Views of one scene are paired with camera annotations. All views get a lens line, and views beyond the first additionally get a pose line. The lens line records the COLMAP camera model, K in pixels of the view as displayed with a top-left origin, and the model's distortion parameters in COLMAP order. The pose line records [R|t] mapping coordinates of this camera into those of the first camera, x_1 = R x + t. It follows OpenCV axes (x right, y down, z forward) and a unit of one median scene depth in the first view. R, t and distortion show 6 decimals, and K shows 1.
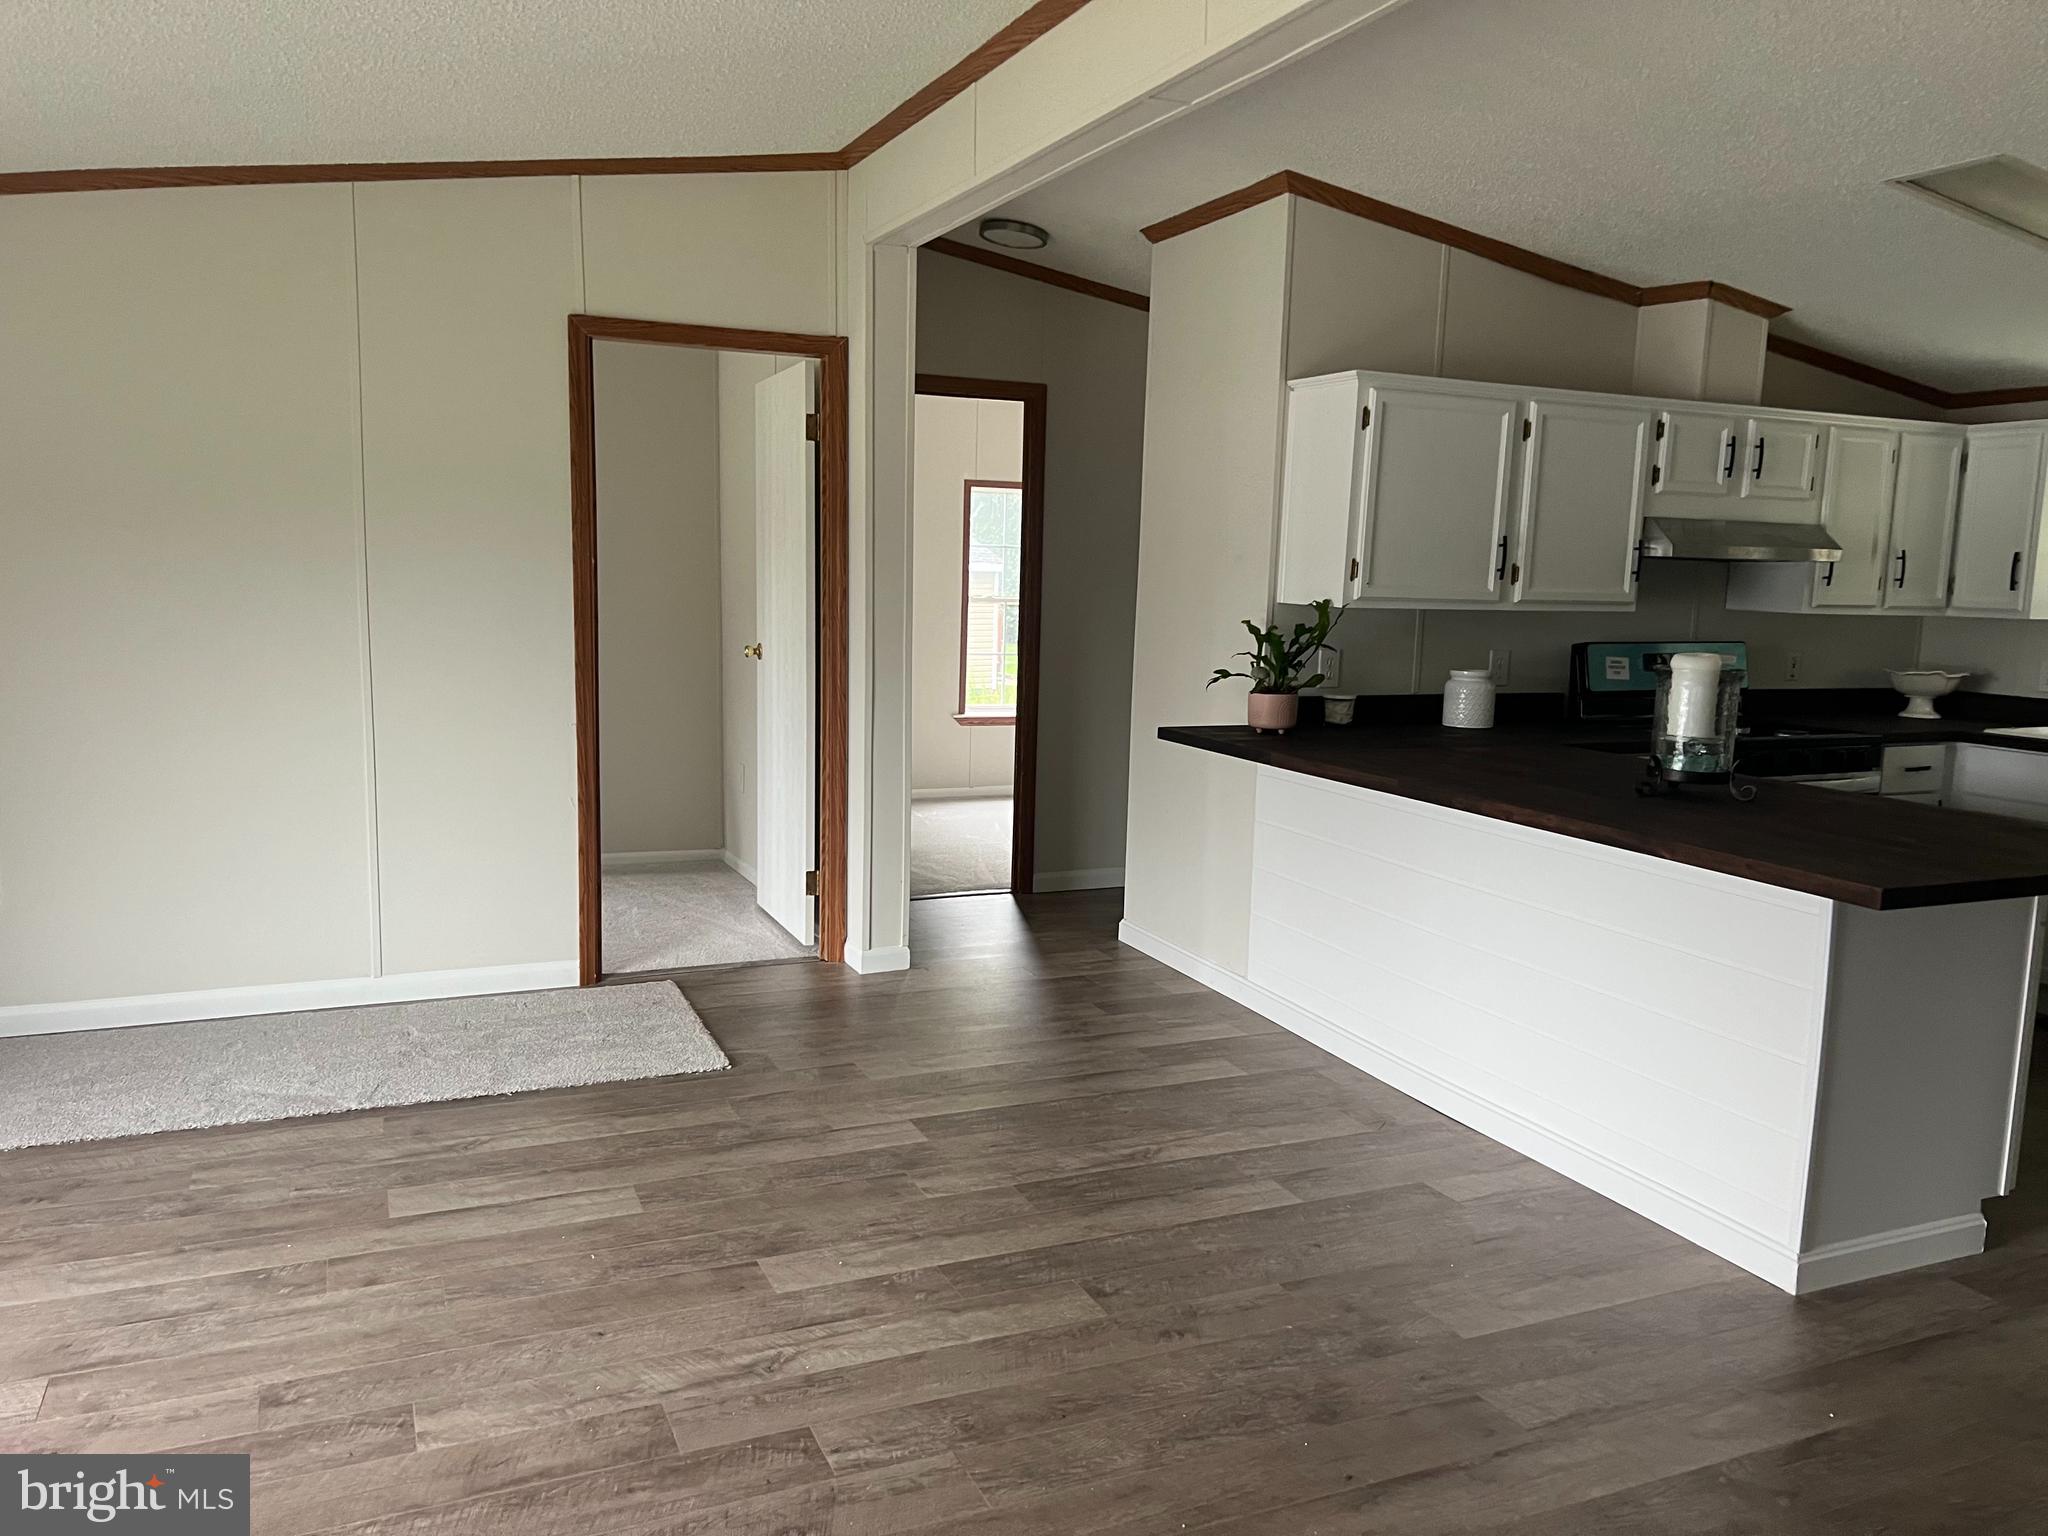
lens RADIAL K [[1552.0, 0, 1027.5], [0, 1552.0, 772.0], [0, 0, 1]] dist [0.049200, -0.056057]
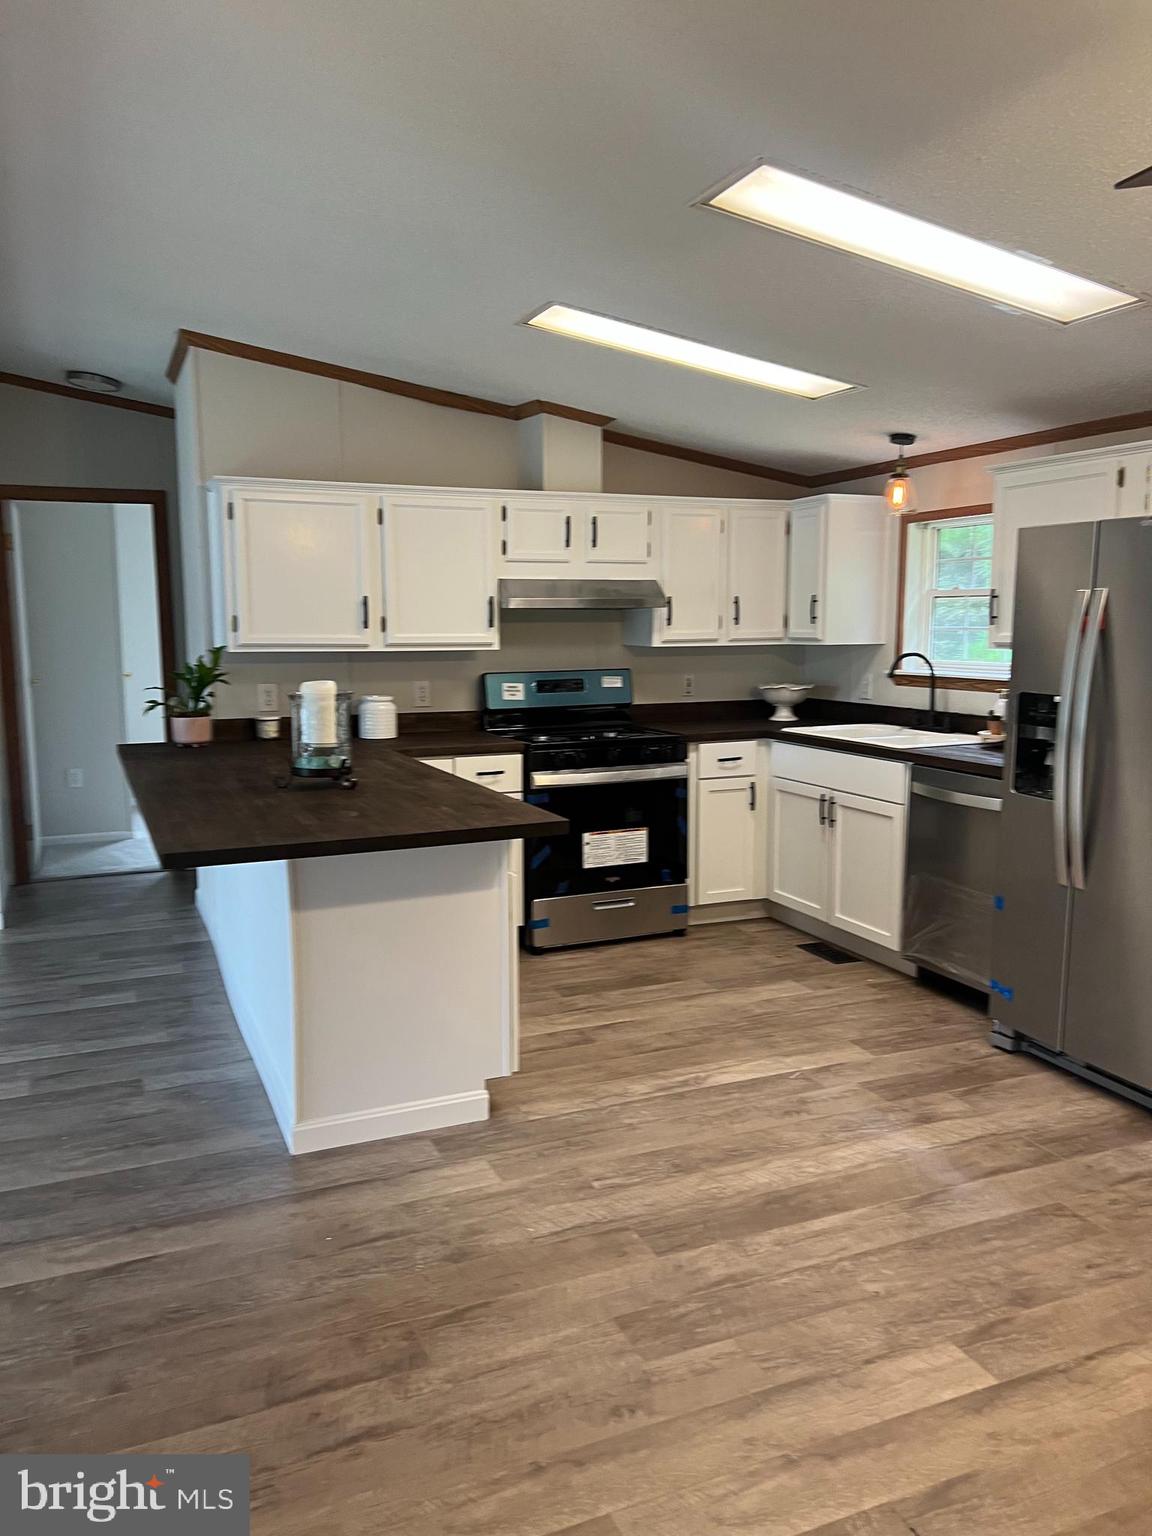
lens RADIAL K [[1164.0, 0, 555.3], [0, 1164.0, 773.8], [0, 0, 1]] dist [0.049200, -0.056057]
pose [[0.999023, -0.029347, -0.033050, 0.519338], [0.029261, 0.999567, -0.003075, 0.010363], [0.033125, 0.002105, 0.999449, -0.002989]]
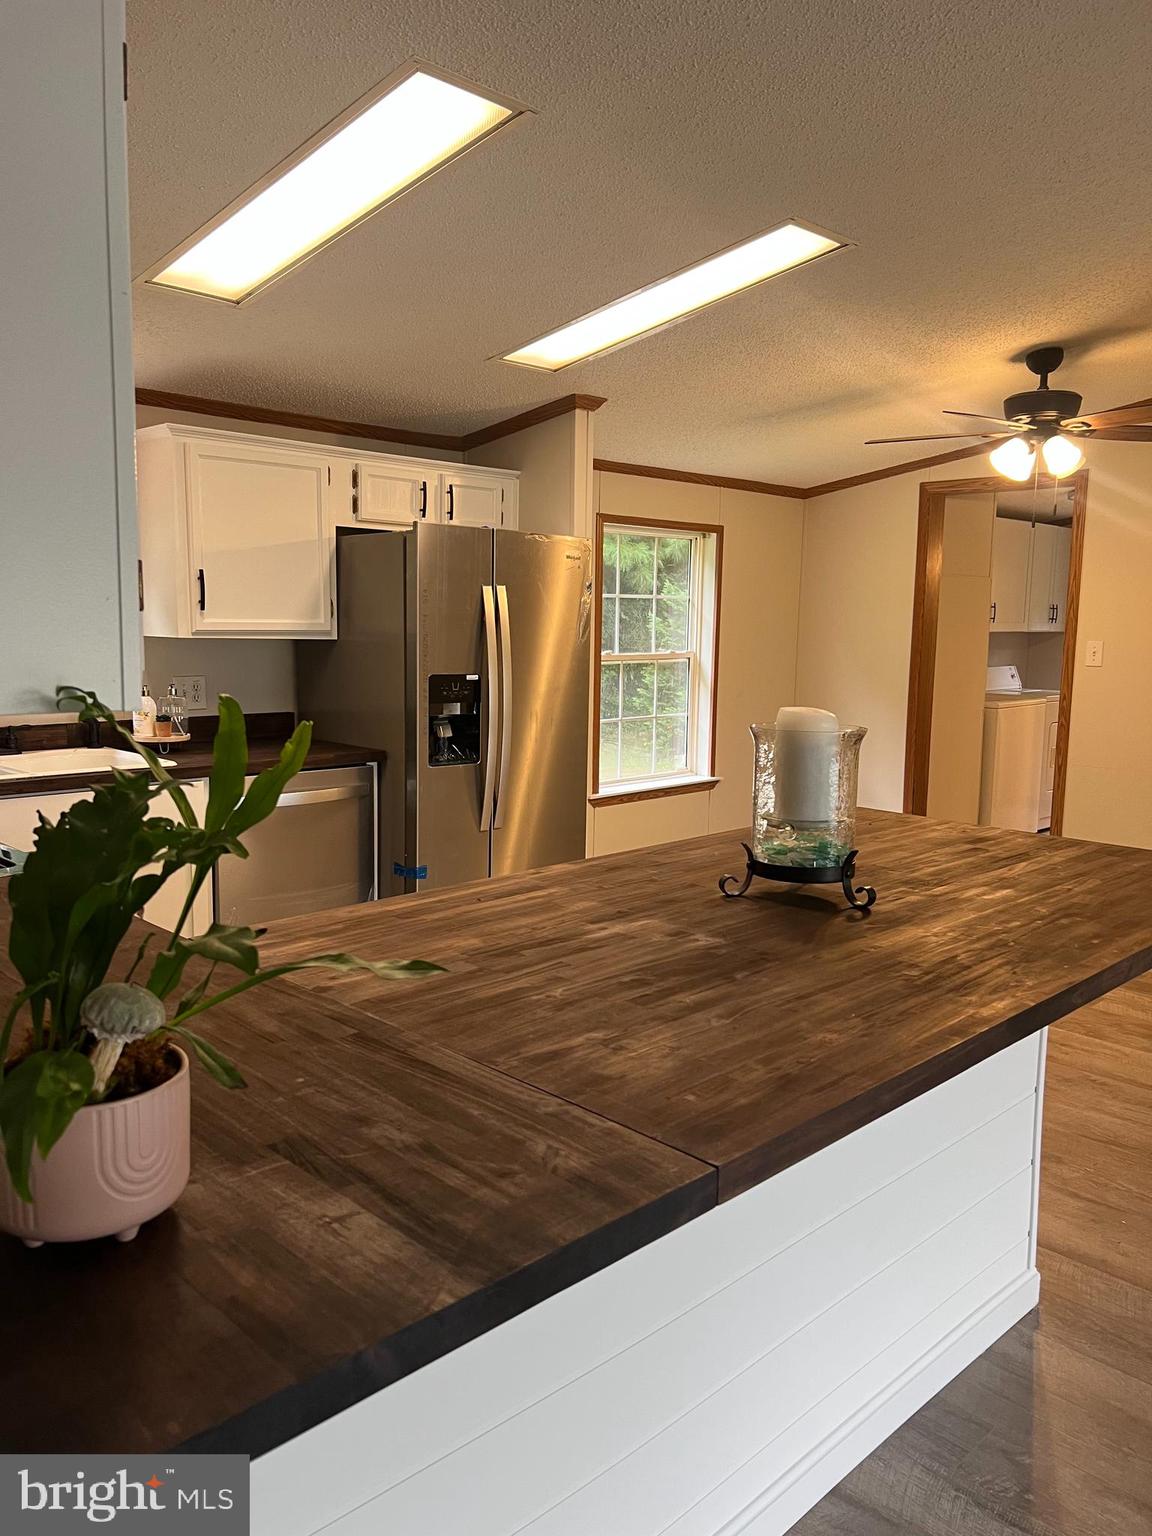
lens RADIAL K [[1167.9, 0, 586.5], [0, 1167.9, 768.9], [0, 0, 1]] dist [0.047720, -0.083384]
pose [[-0.359652, -0.153242, 0.920417, -0.045126], [0.102907, 0.973890, 0.202356, -0.133885], [-0.927395, 0.167495, -0.334492, 1.006972]]
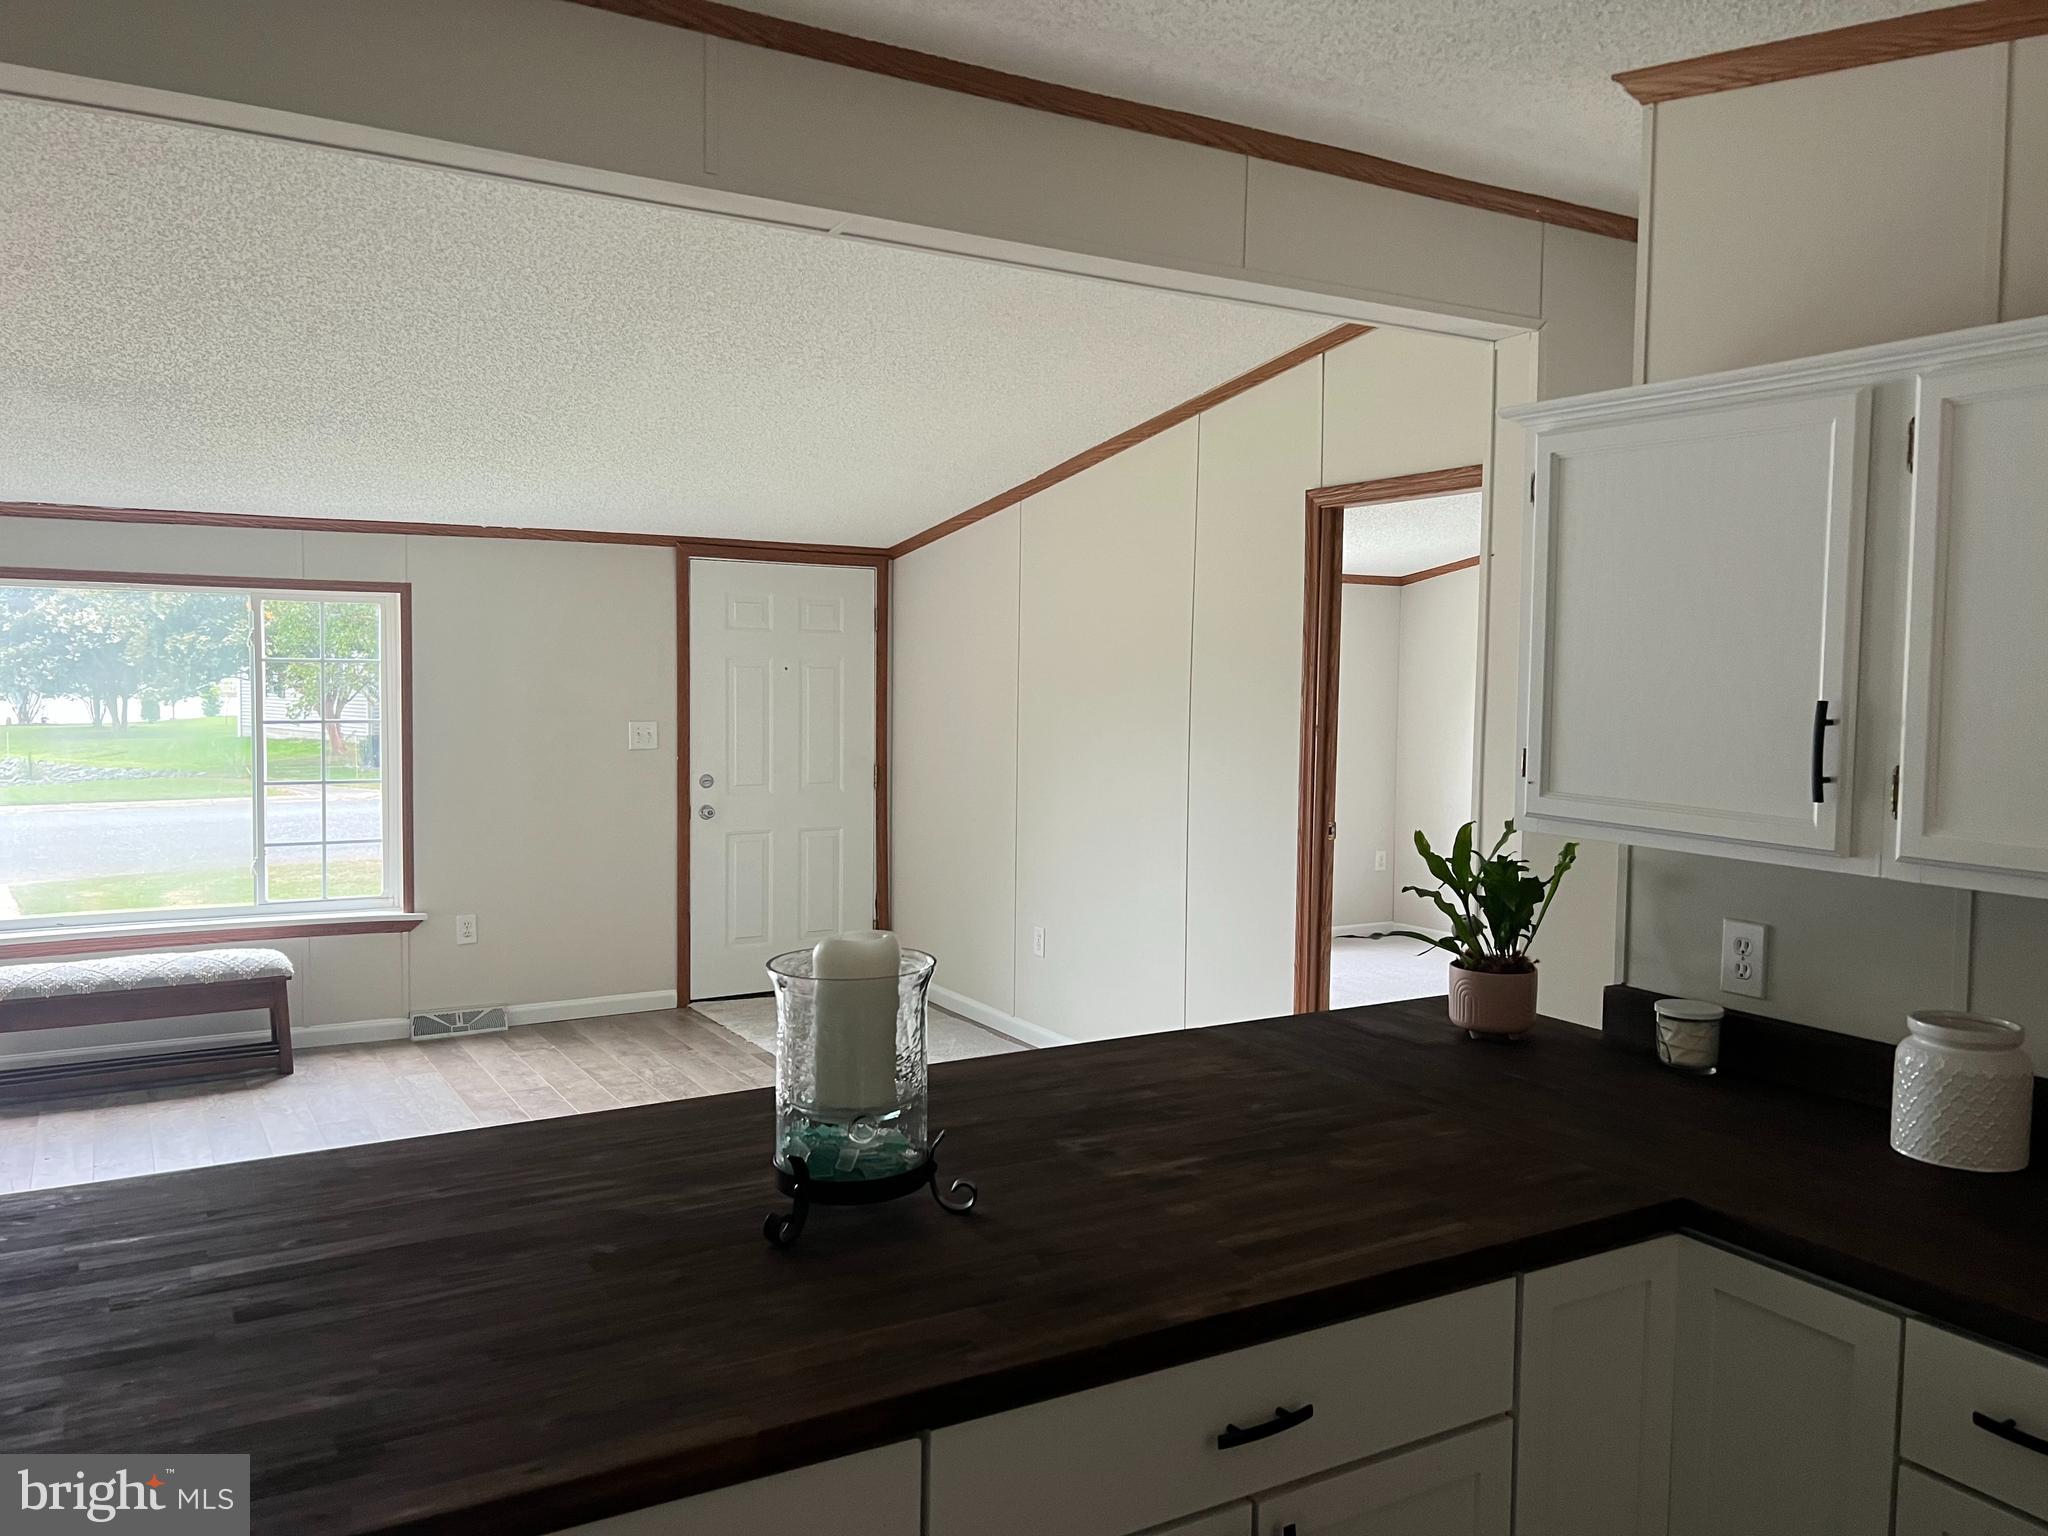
lens RADIAL K [[1549.5, 0, 1032.4], [0, 1549.5, 753.5], [0, 0, 1]] dist [0.051594, -0.064683]
pose [[0.114788, 0.027729, -0.993003, 0.736804], [-0.145441, 0.989308, 0.010813, -0.114084], [0.982685, 0.143182, 0.117593, 0.768895]]
